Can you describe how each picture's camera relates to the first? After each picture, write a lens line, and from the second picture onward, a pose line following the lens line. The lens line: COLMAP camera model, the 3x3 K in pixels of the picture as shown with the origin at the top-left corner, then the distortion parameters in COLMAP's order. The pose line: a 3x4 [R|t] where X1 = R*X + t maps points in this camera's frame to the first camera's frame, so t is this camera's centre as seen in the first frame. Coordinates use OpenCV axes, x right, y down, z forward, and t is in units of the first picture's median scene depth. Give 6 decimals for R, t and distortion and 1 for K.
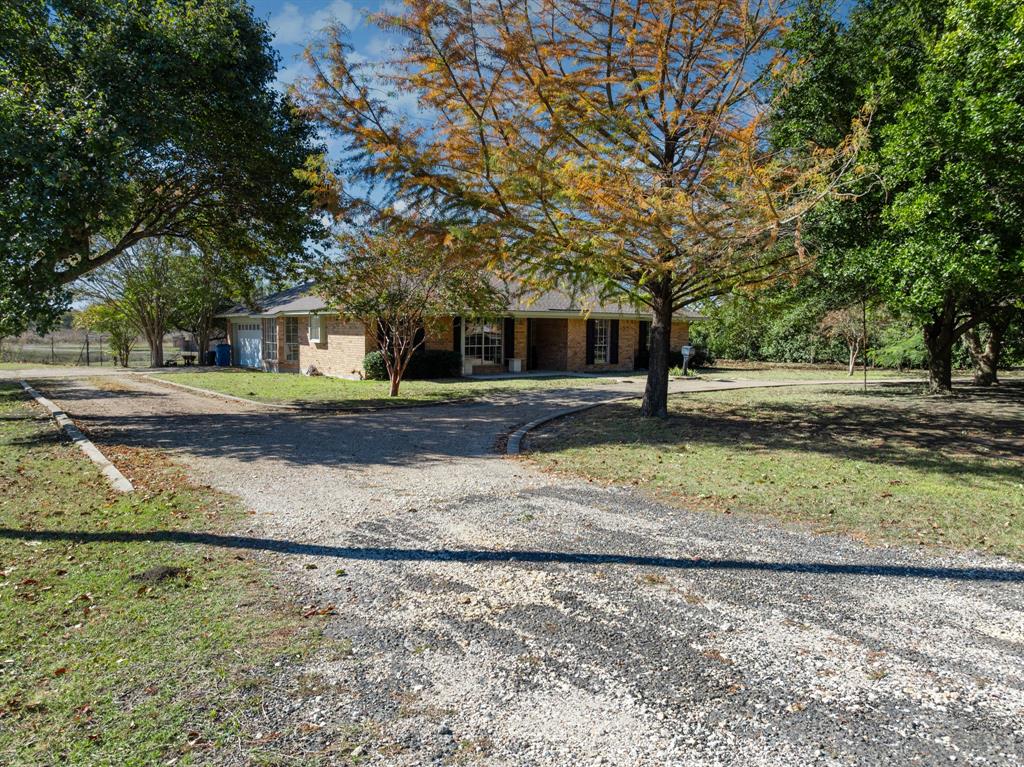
lens RADIAL K [[707.9, 0, 508.8], [0, 707.9, 382.7], [0, 0, 1]] dist [-0.008013, 0.000845]
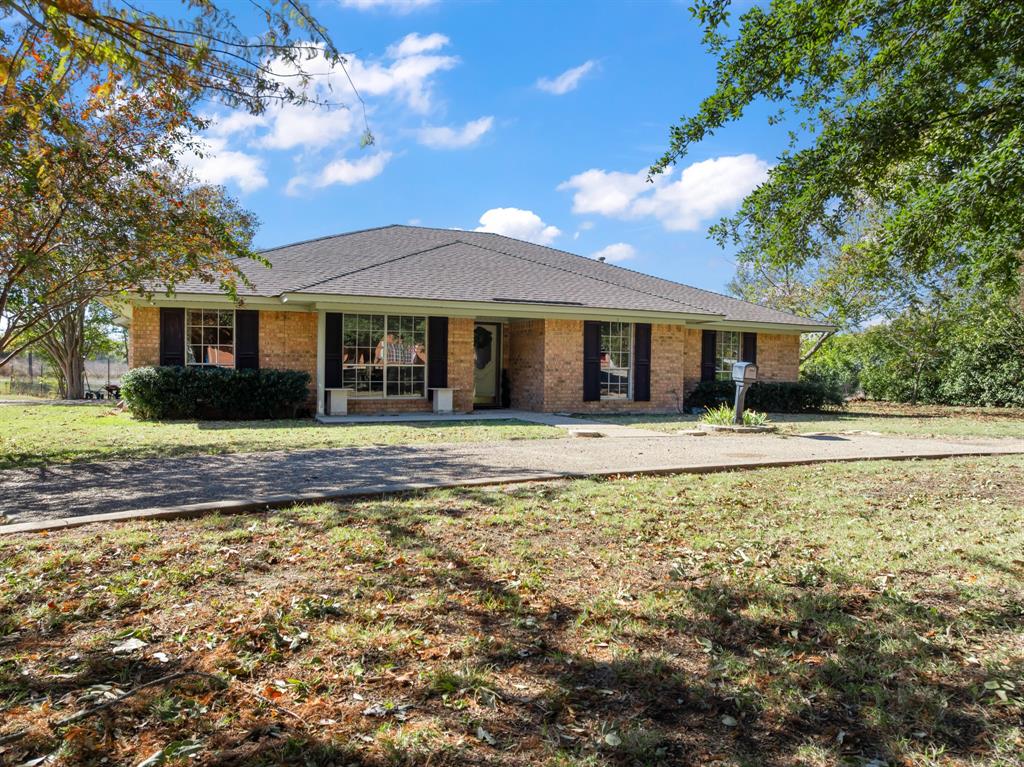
lens RADIAL K [[707.9, 0, 516.2], [0, 707.9, 385.7], [0, 0, 1]] dist [-0.008013, 0.000845]
pose [[0.975631, 0.008125, -0.219266, 0.145186], [-0.020657, 0.998277, -0.054923, -0.004584], [0.218442, 0.058114, 0.974118, 0.346291]]
